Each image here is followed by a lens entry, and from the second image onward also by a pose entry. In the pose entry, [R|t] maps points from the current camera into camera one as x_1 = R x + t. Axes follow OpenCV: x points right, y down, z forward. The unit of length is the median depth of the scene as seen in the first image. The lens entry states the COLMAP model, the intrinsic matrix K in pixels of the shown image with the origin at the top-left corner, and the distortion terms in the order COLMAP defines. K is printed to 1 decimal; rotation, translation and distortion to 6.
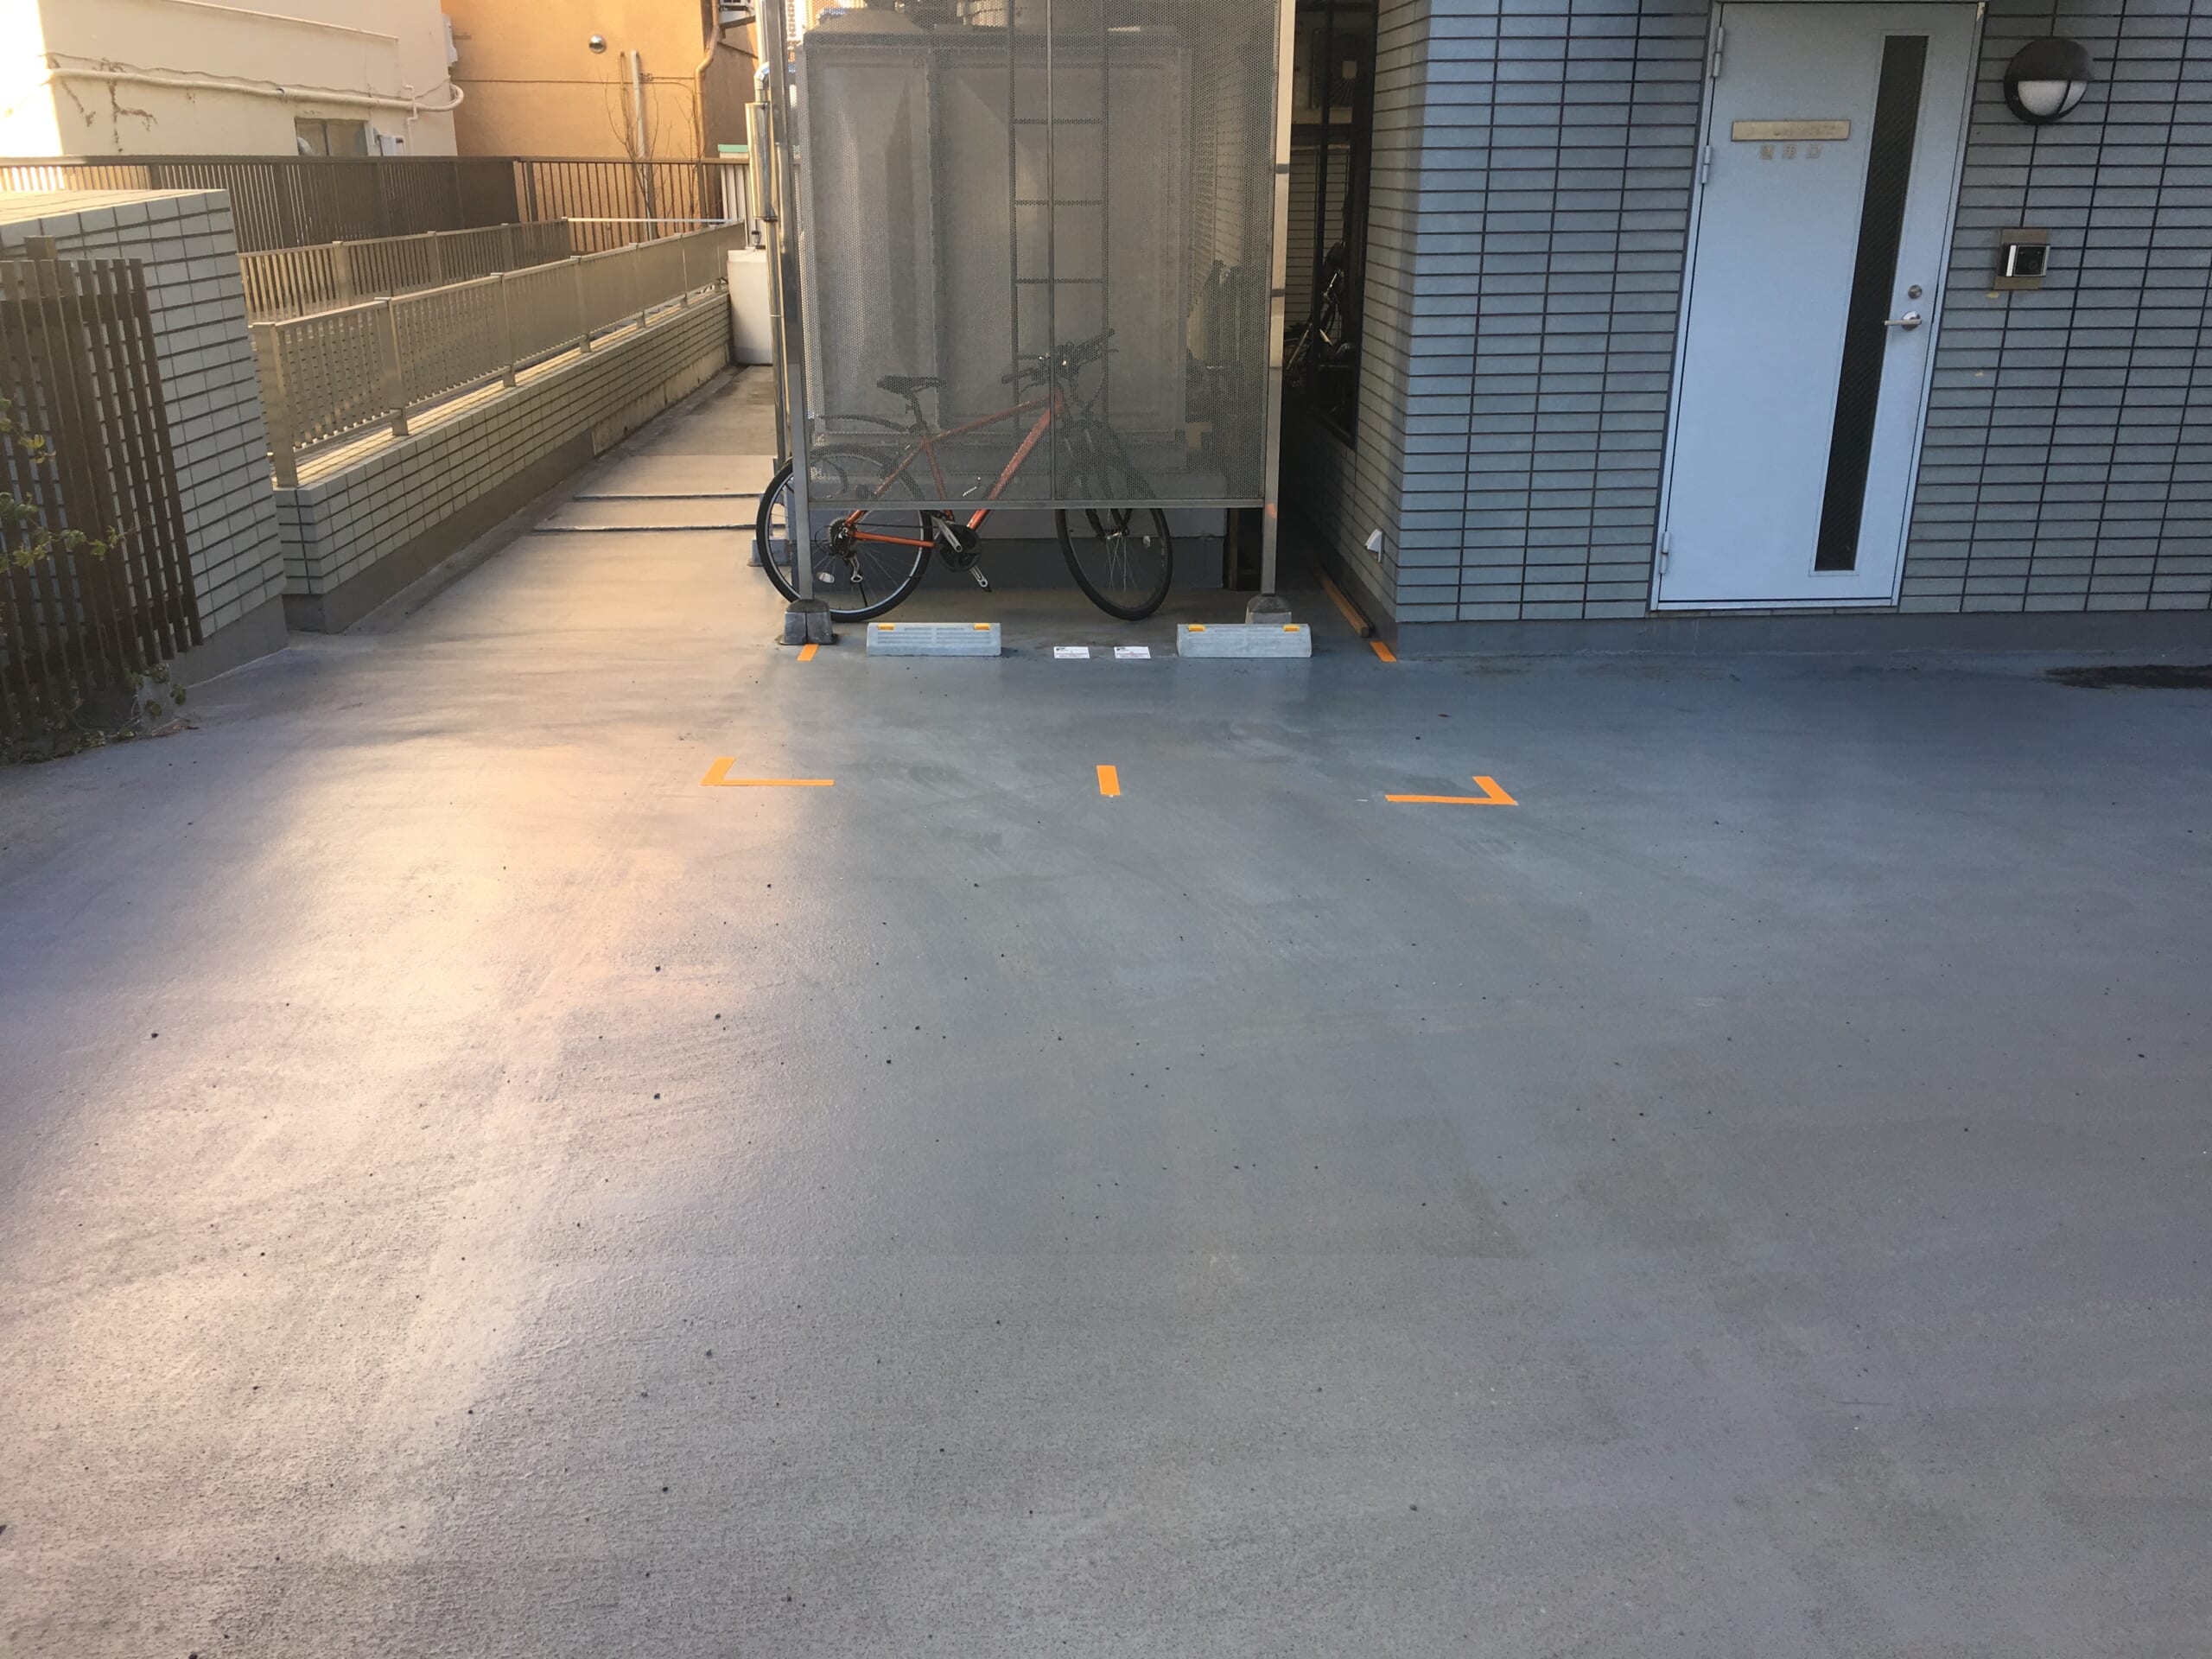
lens RADIAL K [[1864.5, 0, 1106.0], [0, 1864.5, 829.5], [0, 0, 1]] dist [0.086218, -0.107750]
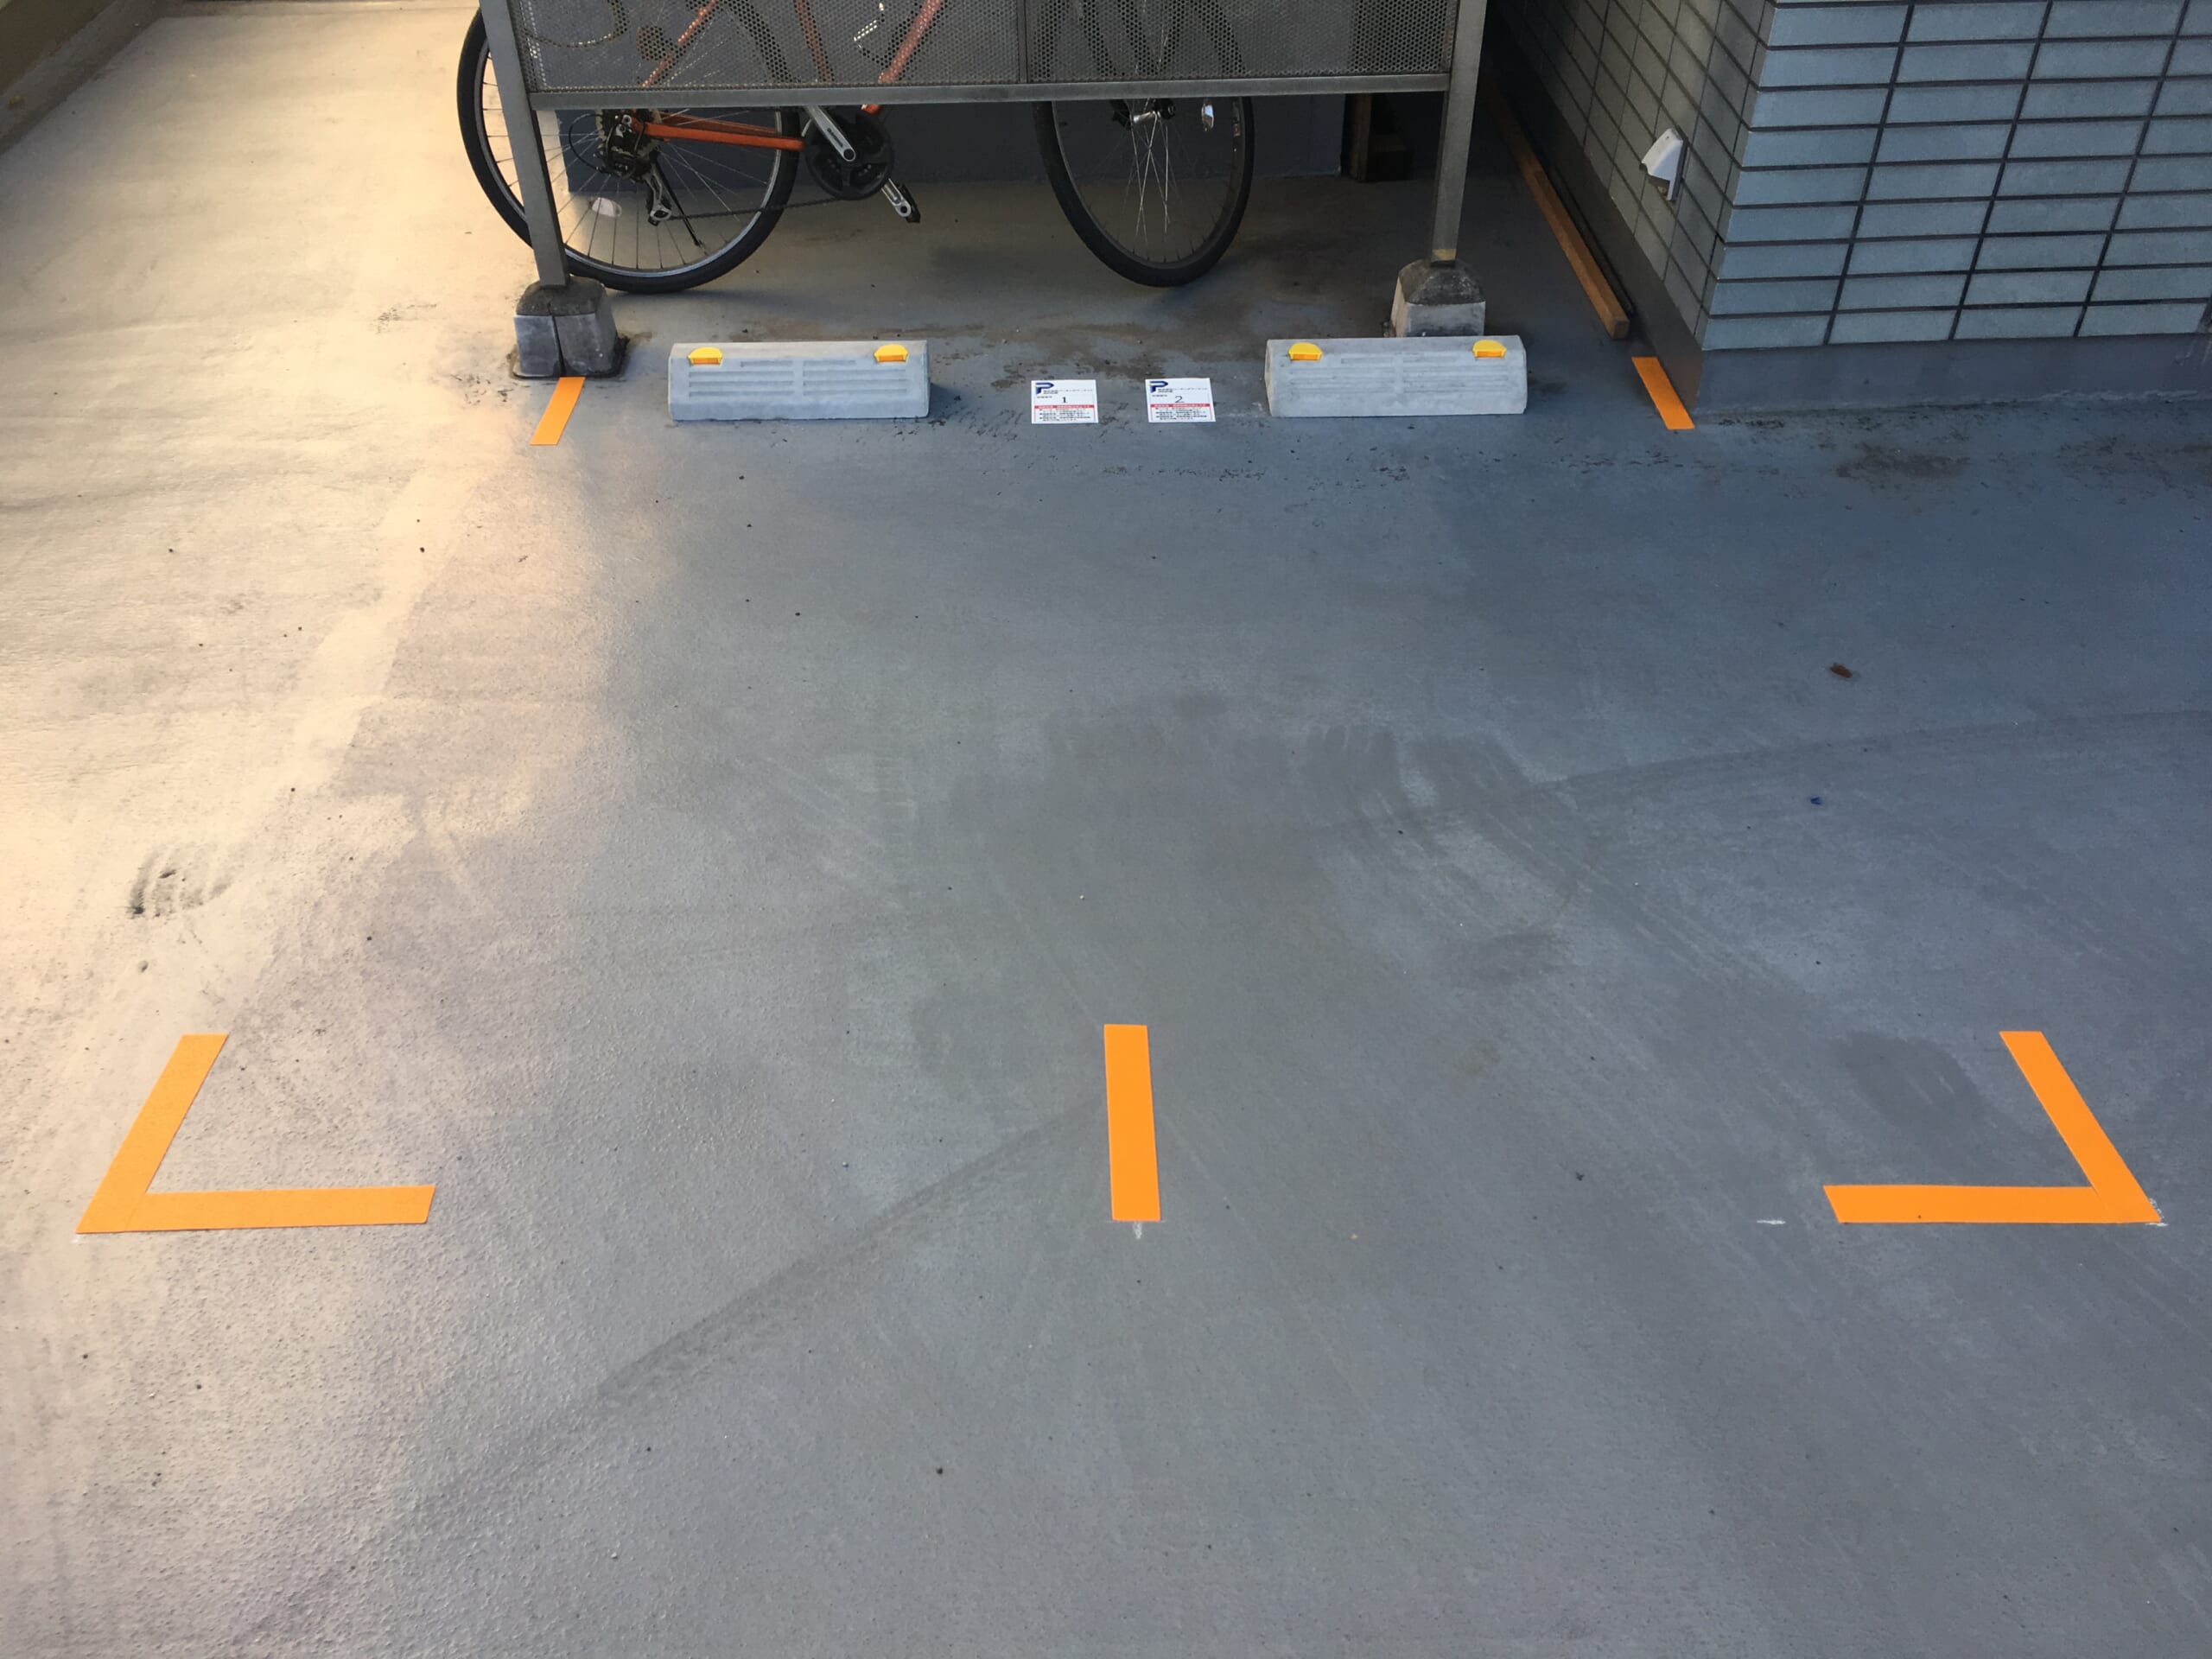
lens RADIAL K [[1864.5, 0, 1106.0], [0, 1864.5, 829.5], [0, 0, 1]] dist [0.086218, -0.107750]
pose [[0.999855, -0.001057, -0.016995, 0.002119], [0.006983, 0.935732, 0.352642, -0.169001], [0.015530, -0.352710, 0.935604, 0.468962]]
